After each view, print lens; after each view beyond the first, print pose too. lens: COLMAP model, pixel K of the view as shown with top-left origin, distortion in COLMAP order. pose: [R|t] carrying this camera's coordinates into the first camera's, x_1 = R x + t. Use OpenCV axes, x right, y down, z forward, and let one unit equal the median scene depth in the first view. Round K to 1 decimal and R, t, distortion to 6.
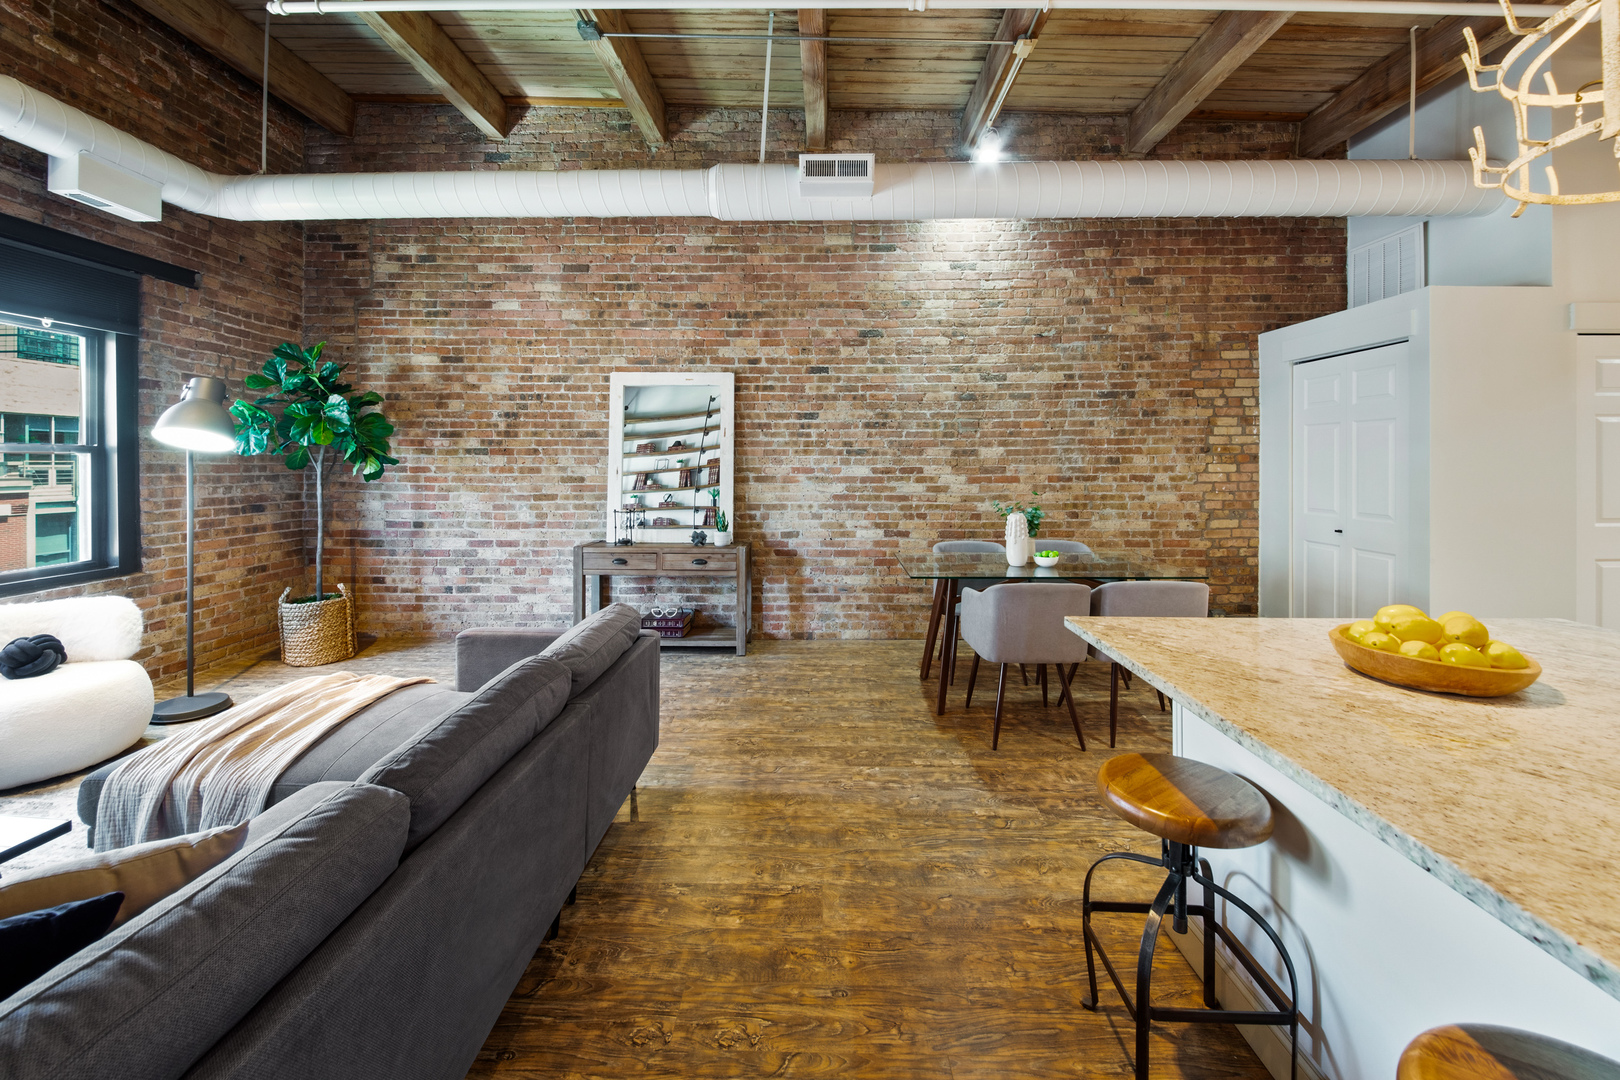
lens RADIAL K [[617.4, 0, 815.8], [0, 617.4, 469.2], [0, 0, 1]] dist [0.013672, -0.009581]
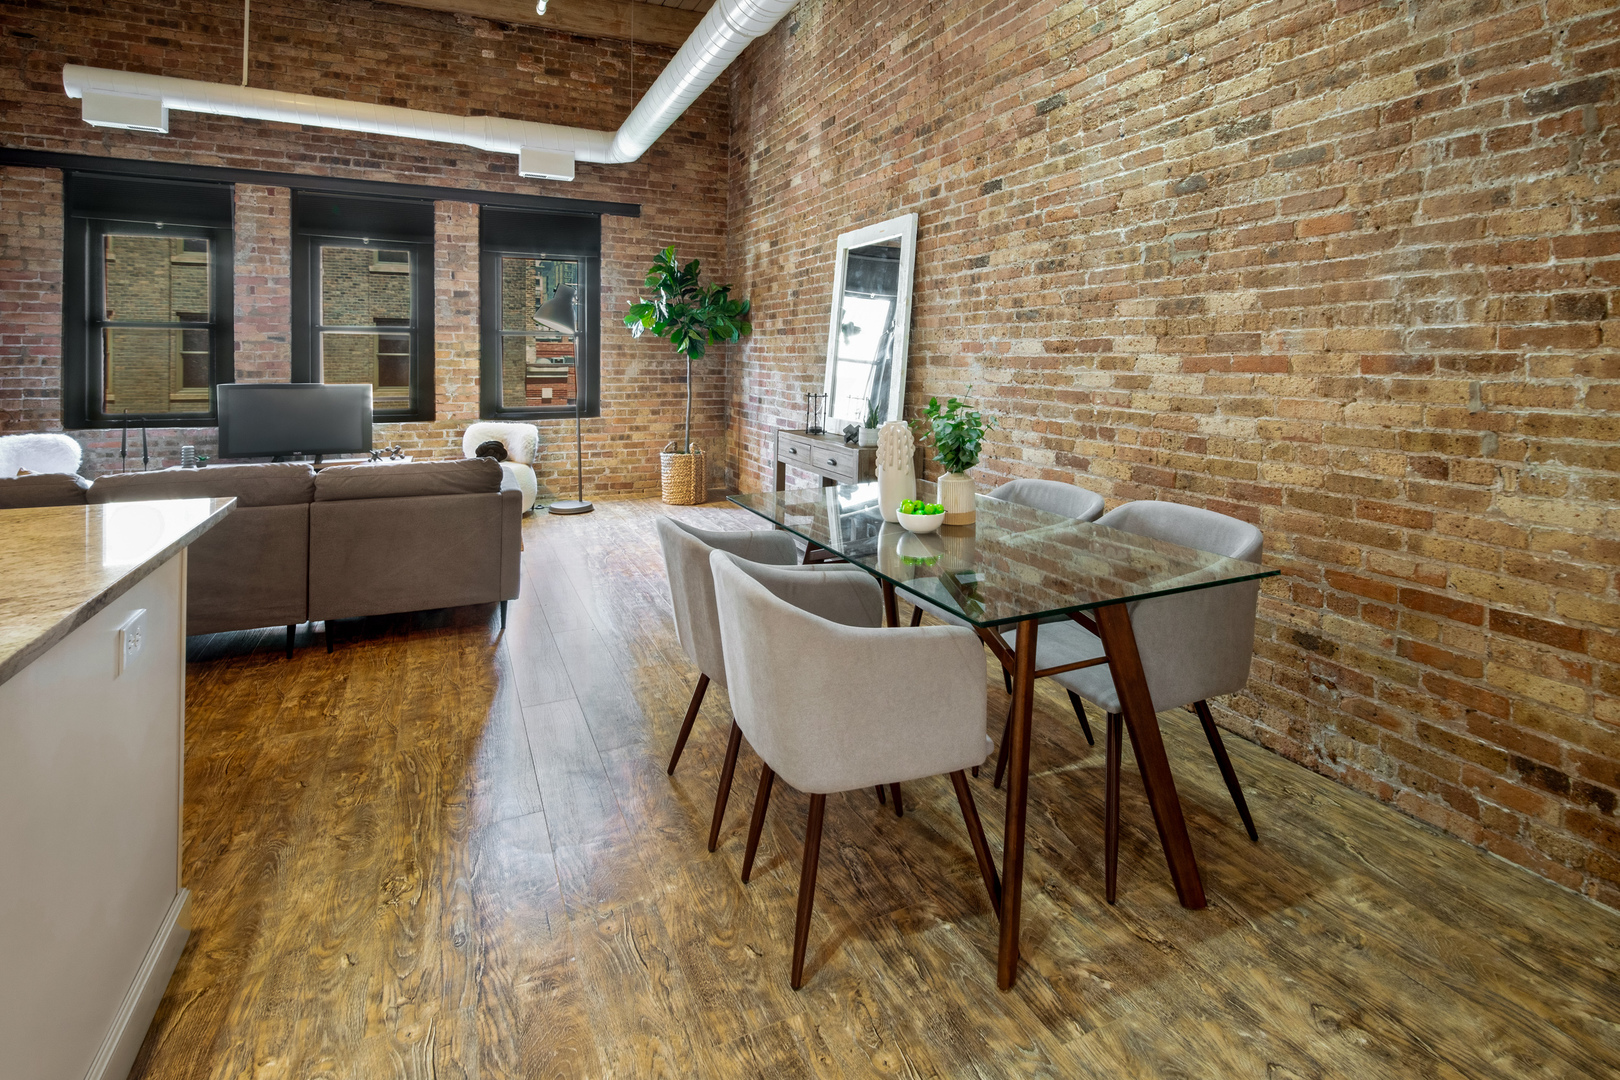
lens RADIAL K [[808.0, 0, 826.0], [0, 808.0, 374.3], [0, 0, 1]] dist [-0.000851, -0.005541]
pose [[0.439774, 0.021406, -0.897853, 0.673464], [-0.018362, 0.999721, 0.014841, 0.020429], [0.897921, 0.009960, 0.440044, 0.489878]]
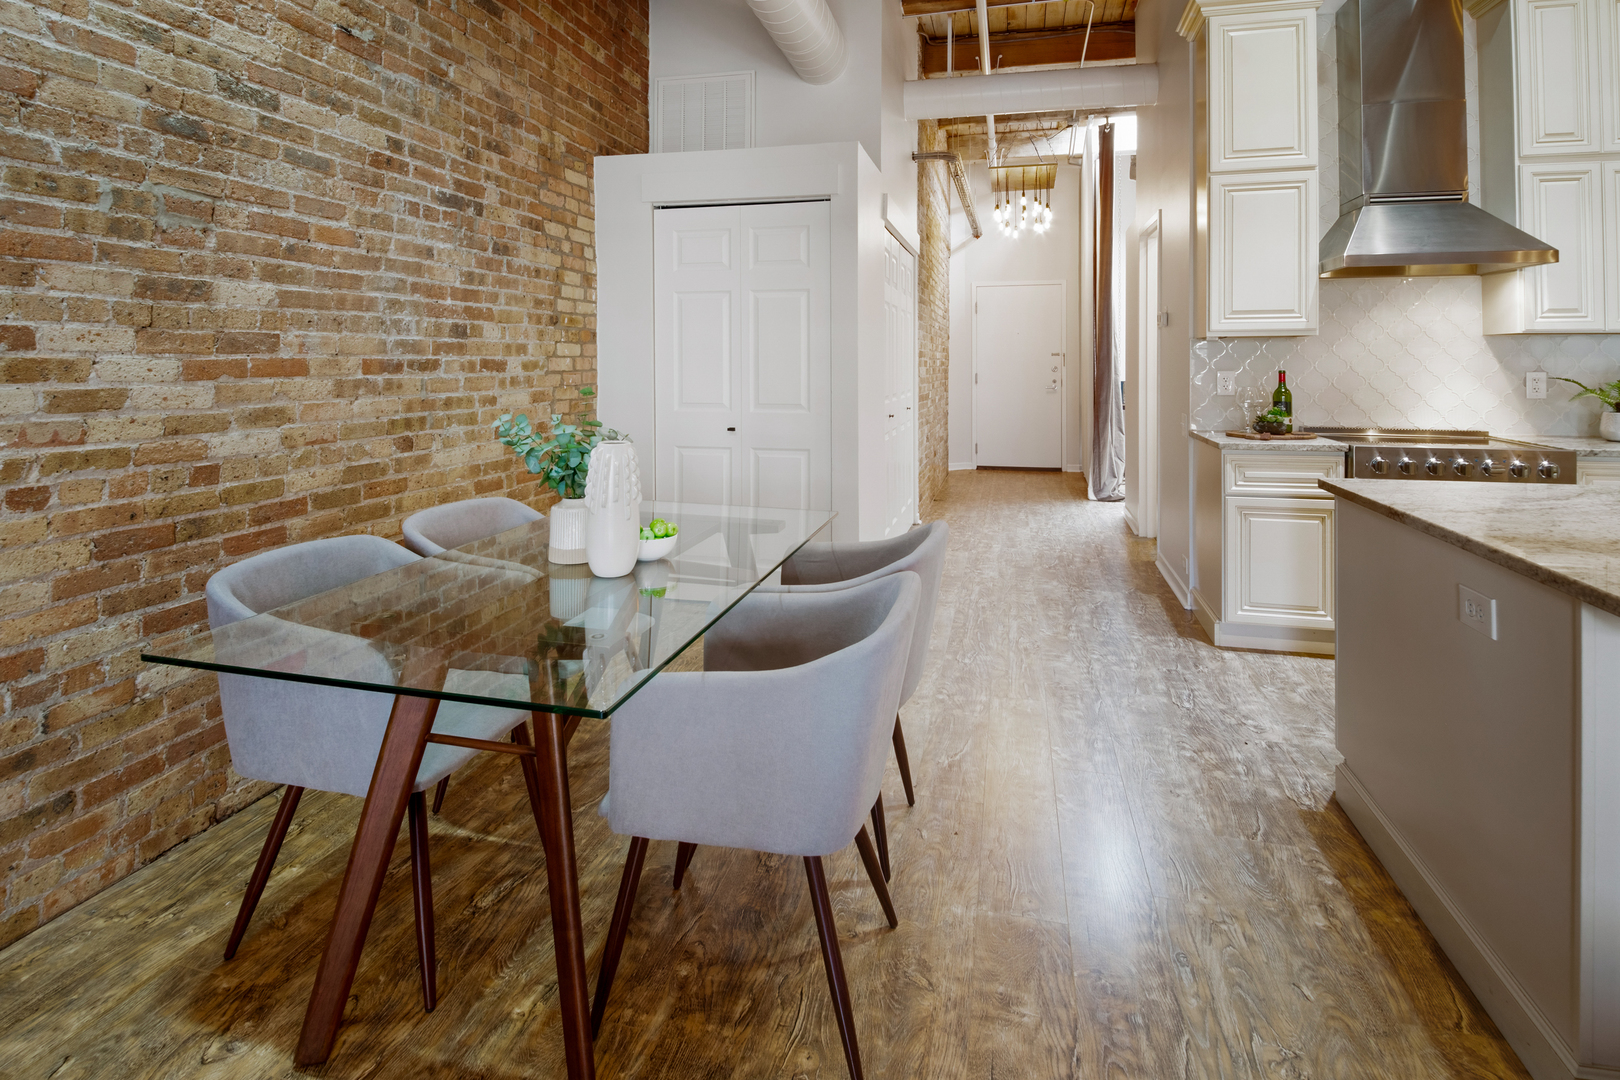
lens RADIAL K [[808.0, 0, 780.3], [0, 808.0, 360.9], [0, 0, 1]] dist [-0.000851, -0.005541]
pose [[0.268273, 0.005250, 0.963329, -0.091885], [0.011657, 0.999894, -0.008695, 0.019921], [-0.963272, 0.013563, 0.268184, 0.565784]]
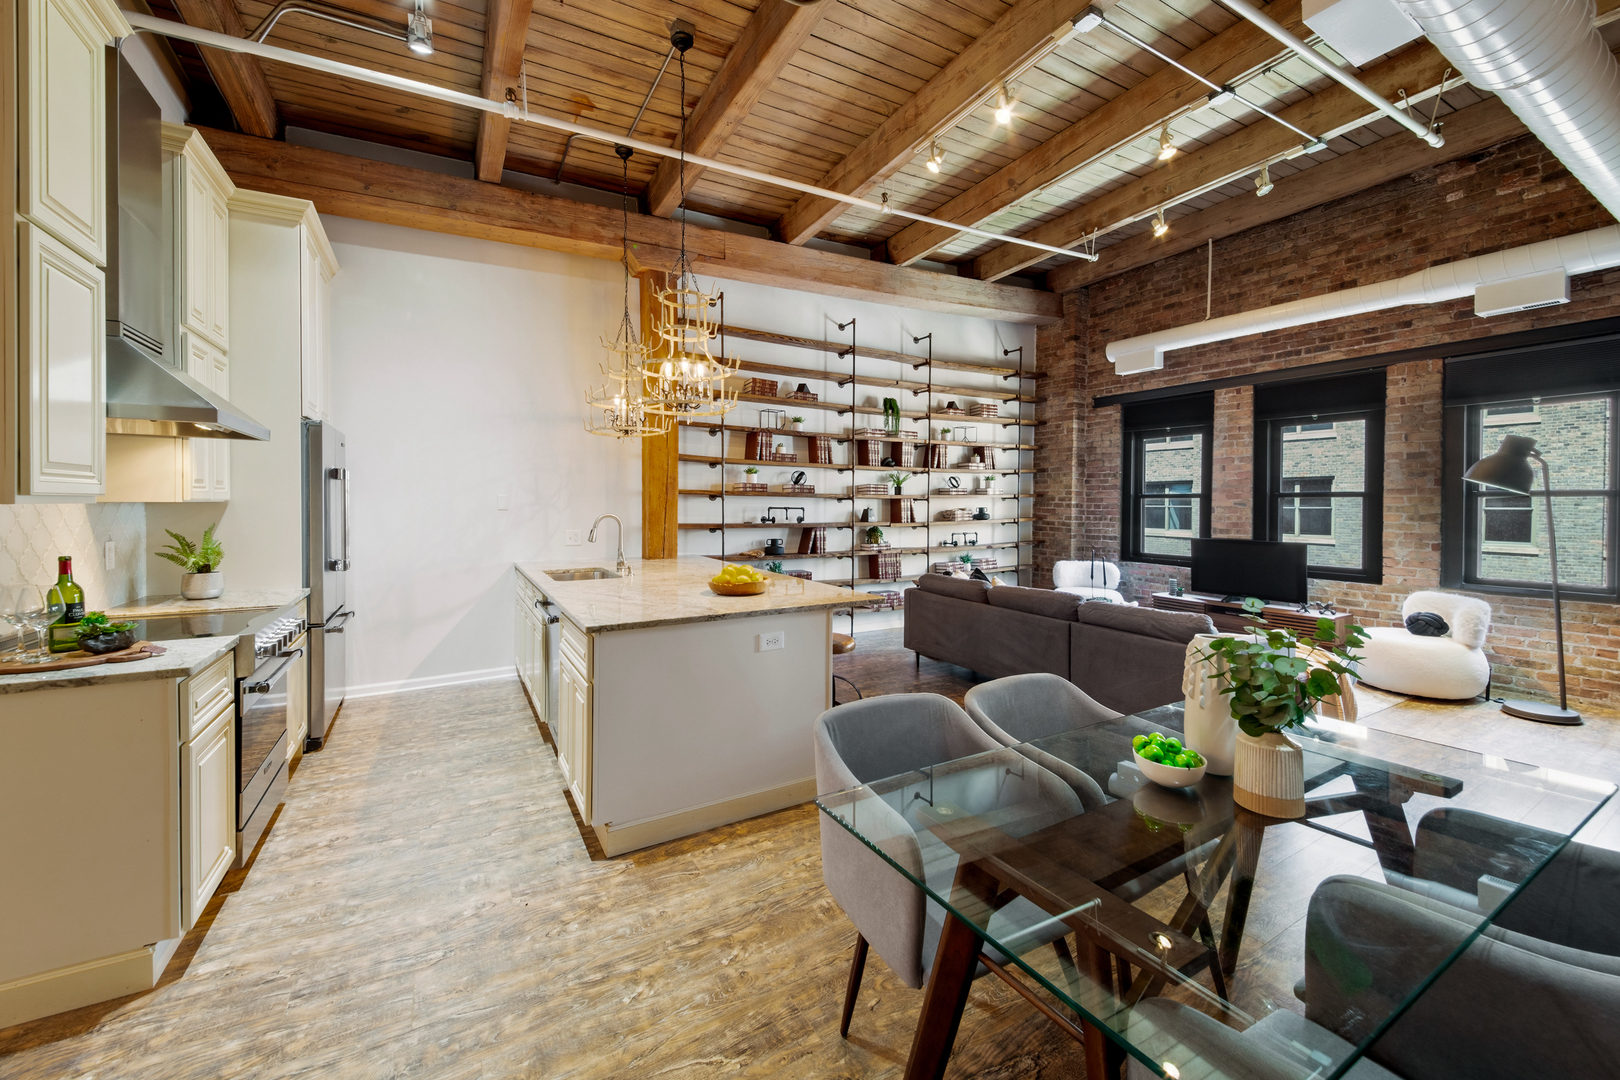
lens RADIAL K [[617.4, 0, 801.1], [0, 617.4, 517.3], [0, 0, 1]] dist [0.013672, -0.009581]
pose [[-0.857440, 0.013540, -0.514405, 0.570110], [-0.003267, 0.999490, 0.031753, -0.012409], [0.514573, 0.028907, -0.856959, 0.894850]]
